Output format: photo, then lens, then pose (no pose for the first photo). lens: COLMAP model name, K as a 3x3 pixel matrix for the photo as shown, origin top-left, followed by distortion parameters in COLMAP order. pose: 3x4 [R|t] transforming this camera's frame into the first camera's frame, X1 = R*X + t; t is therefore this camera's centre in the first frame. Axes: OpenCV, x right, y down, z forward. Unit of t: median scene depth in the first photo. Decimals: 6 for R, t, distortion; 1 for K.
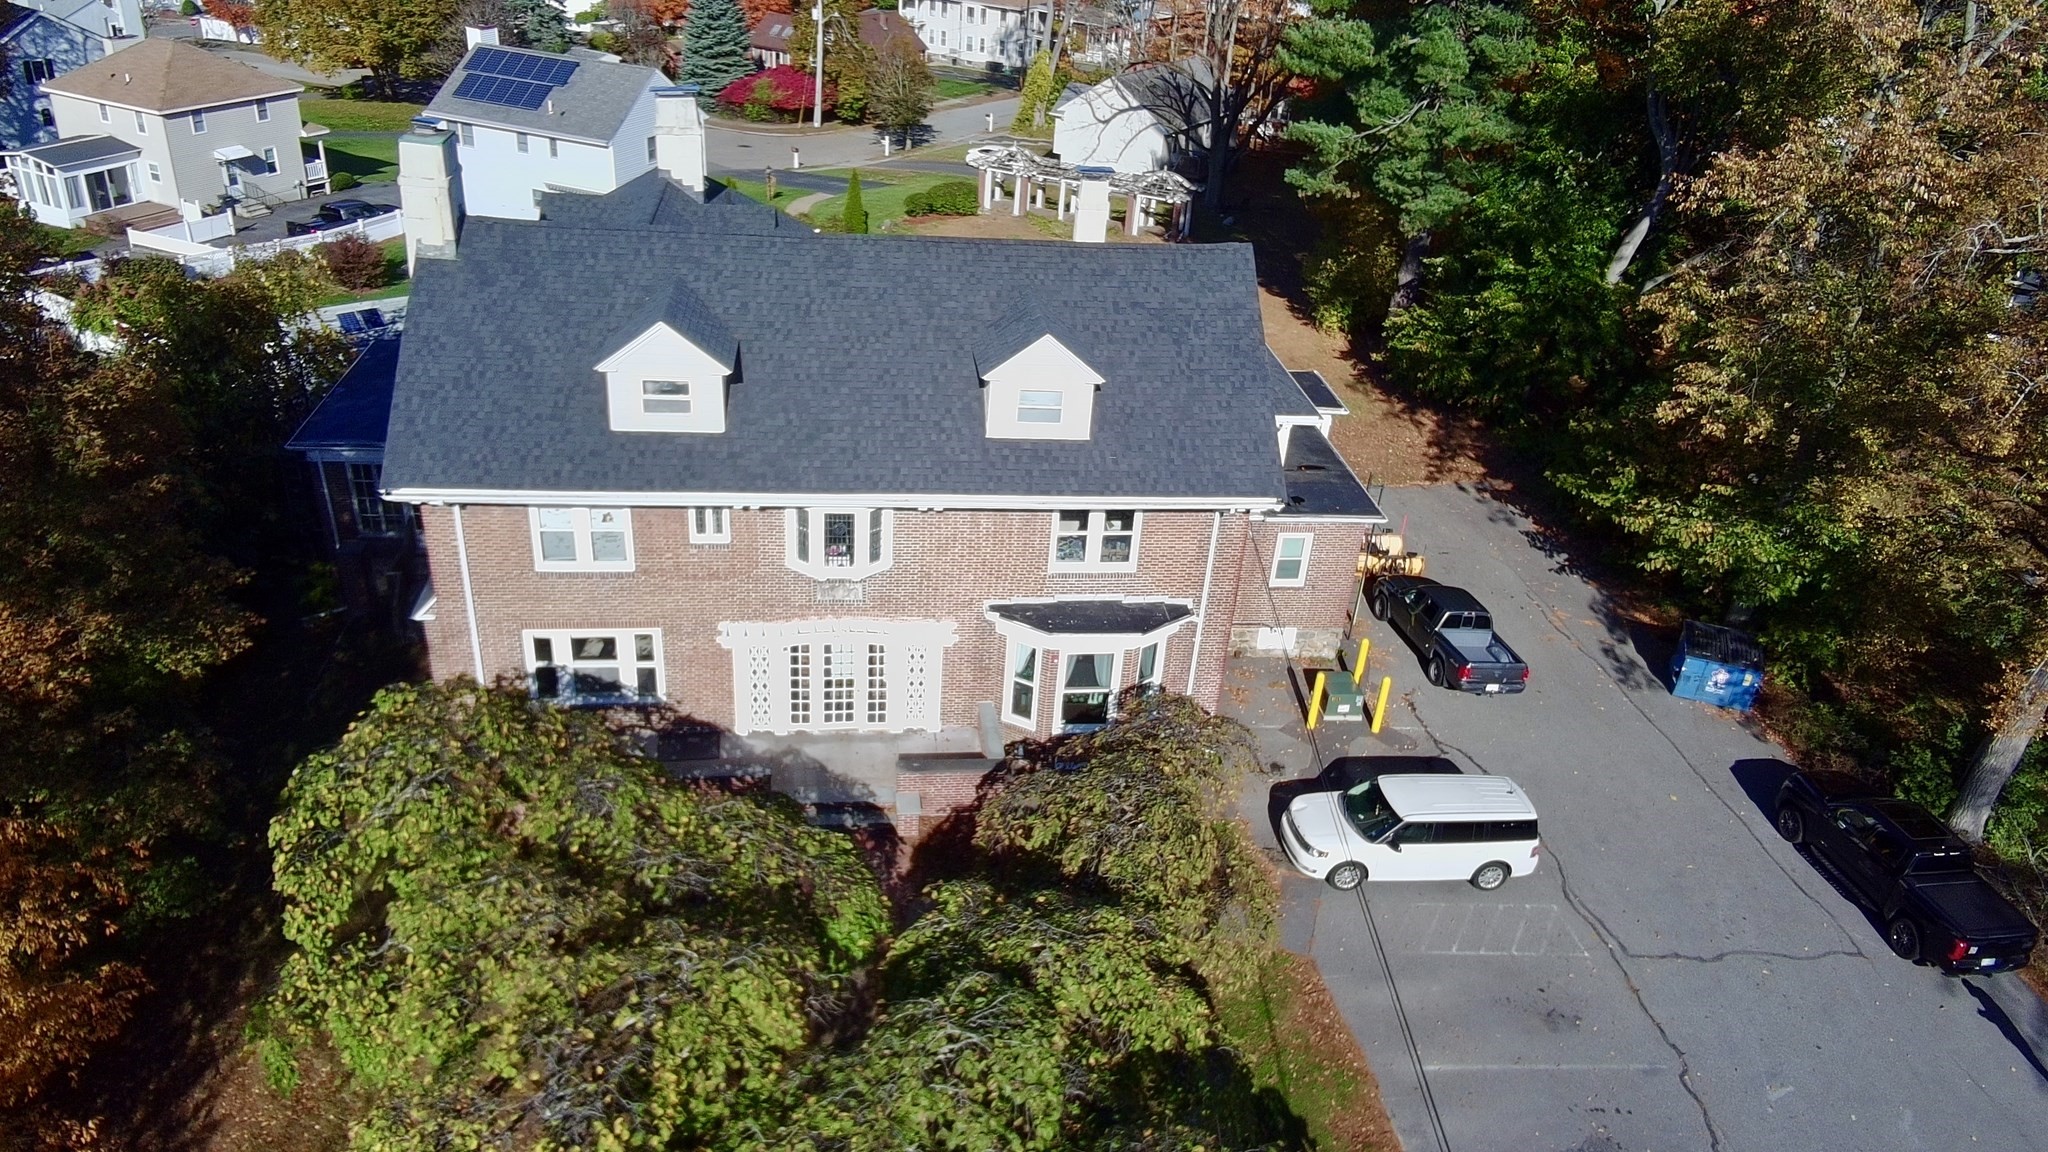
lens RADIAL K [[1351.6, 0, 1022.4], [0, 1351.6, 610.0], [0, 0, 1]] dist [0.070027, -0.154303]
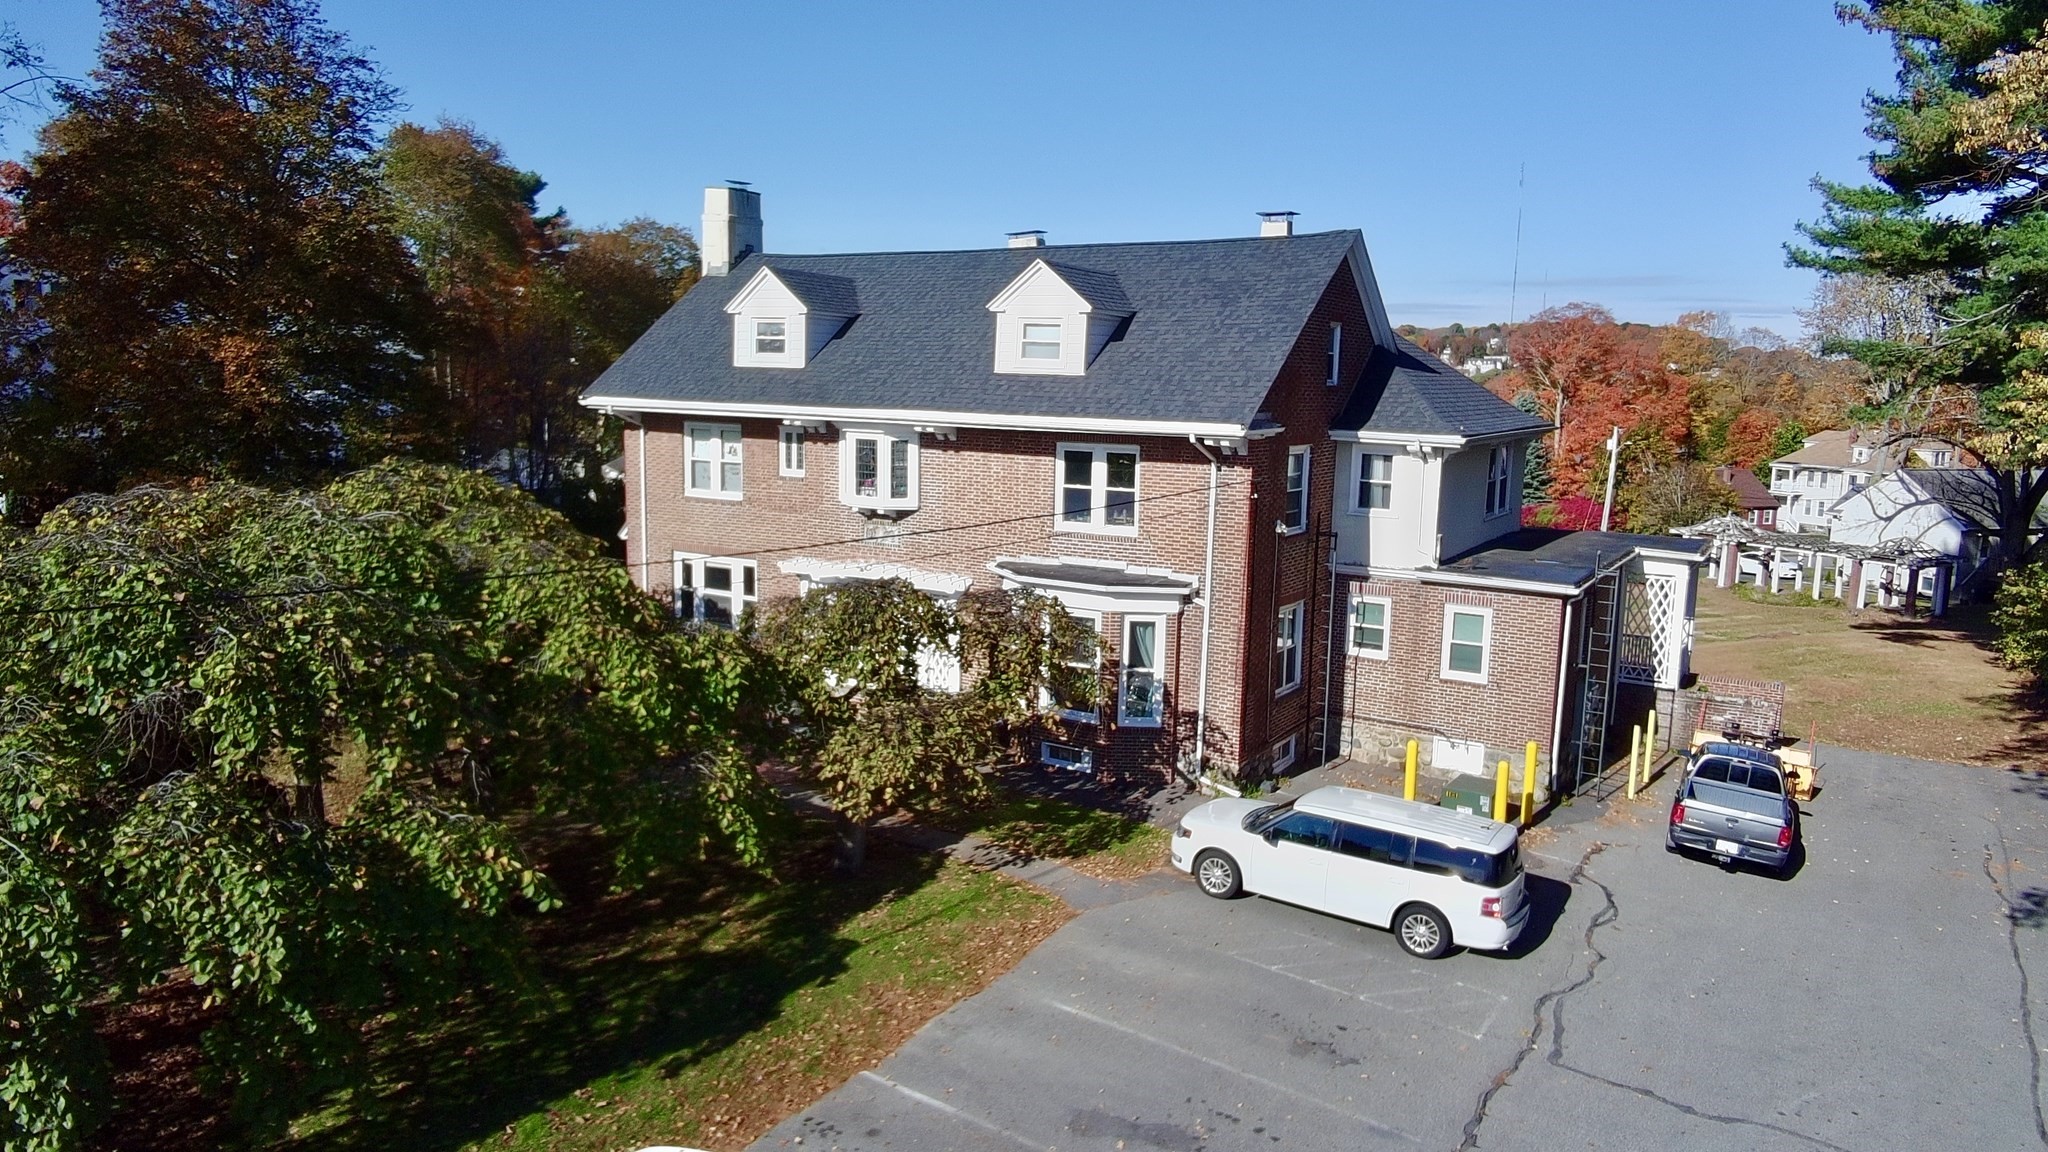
lens RADIAL K [[1351.6, 0, 1022.4], [0, 1351.6, 610.0], [0, 0, 1]] dist [0.070027, -0.154303]
pose [[0.774044, 0.059410, -0.630338, 0.609322], [-0.292741, 0.916358, -0.273112, 0.292313], [0.561390, 0.395926, 0.726693, 0.323155]]
